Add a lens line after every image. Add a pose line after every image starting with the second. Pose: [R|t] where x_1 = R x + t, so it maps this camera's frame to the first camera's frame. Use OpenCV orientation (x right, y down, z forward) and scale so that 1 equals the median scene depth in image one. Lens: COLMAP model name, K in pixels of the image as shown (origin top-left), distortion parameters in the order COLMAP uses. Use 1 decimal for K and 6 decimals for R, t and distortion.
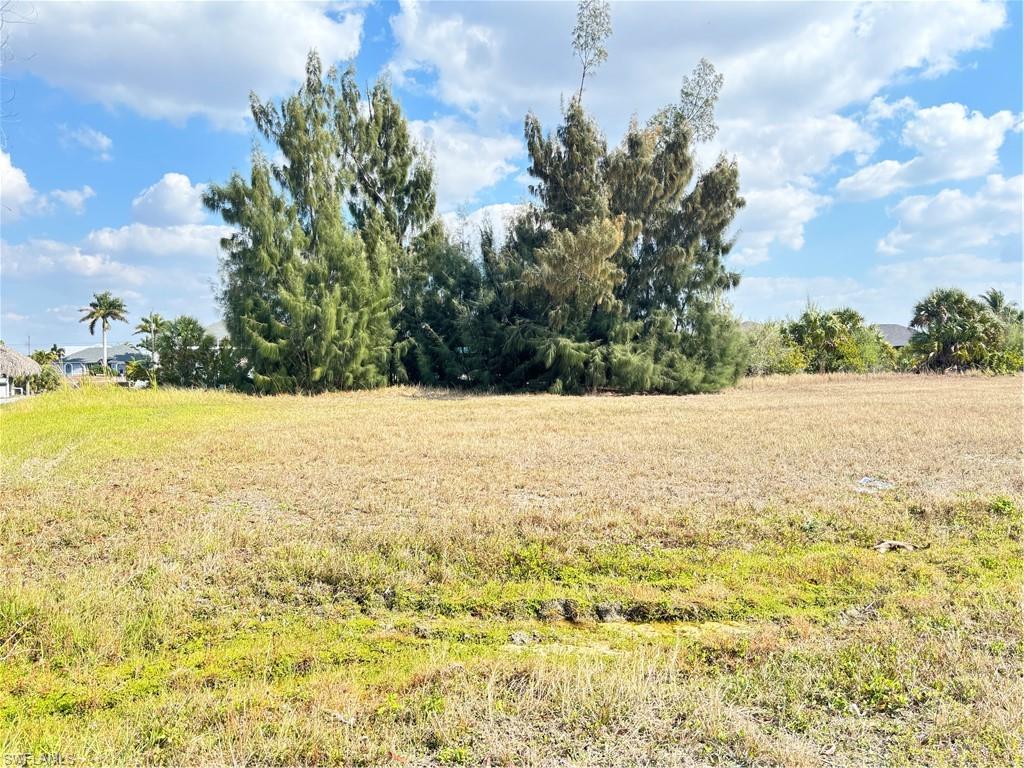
lens RADIAL K [[777.5, 0, 508.4], [0, 777.5, 433.1], [0, 0, 1]] dist [0.079911, -0.051166]
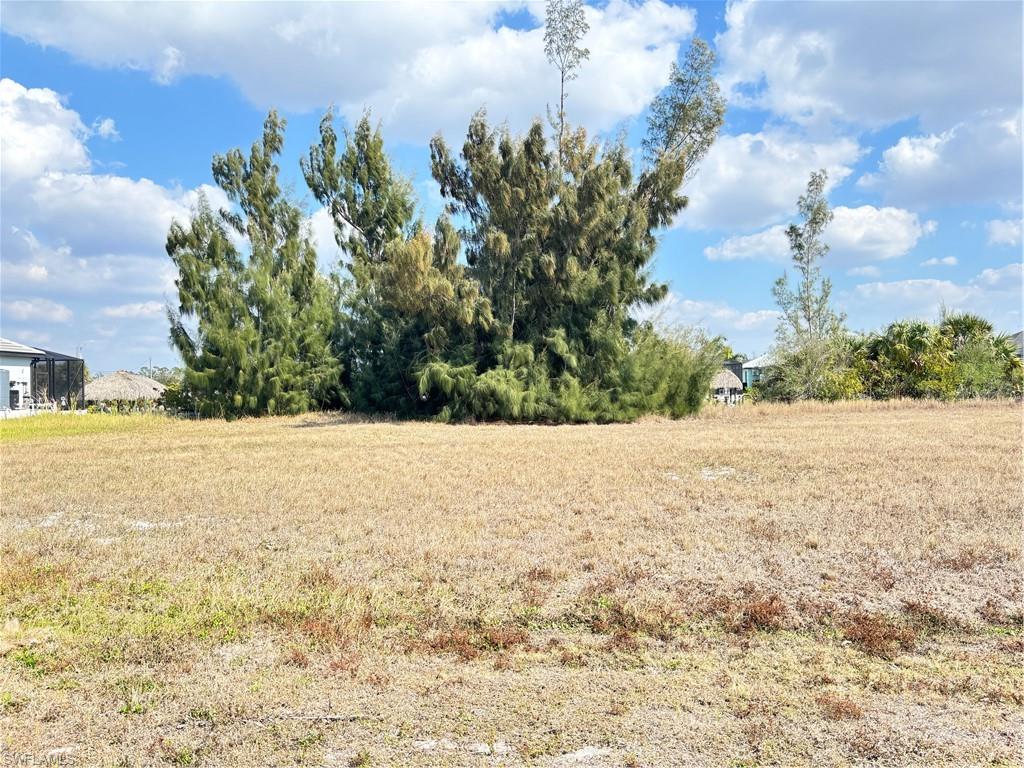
lens RADIAL K [[777.5, 0, 481.3], [0, 777.5, 414.4], [0, 0, 1]] dist [0.079911, -0.051166]
pose [[0.910185, 0.009744, -0.414087, 0.458241], [-0.030657, 0.998566, -0.043888, -0.018366], [0.413065, 0.052641, 0.909179, 0.153885]]
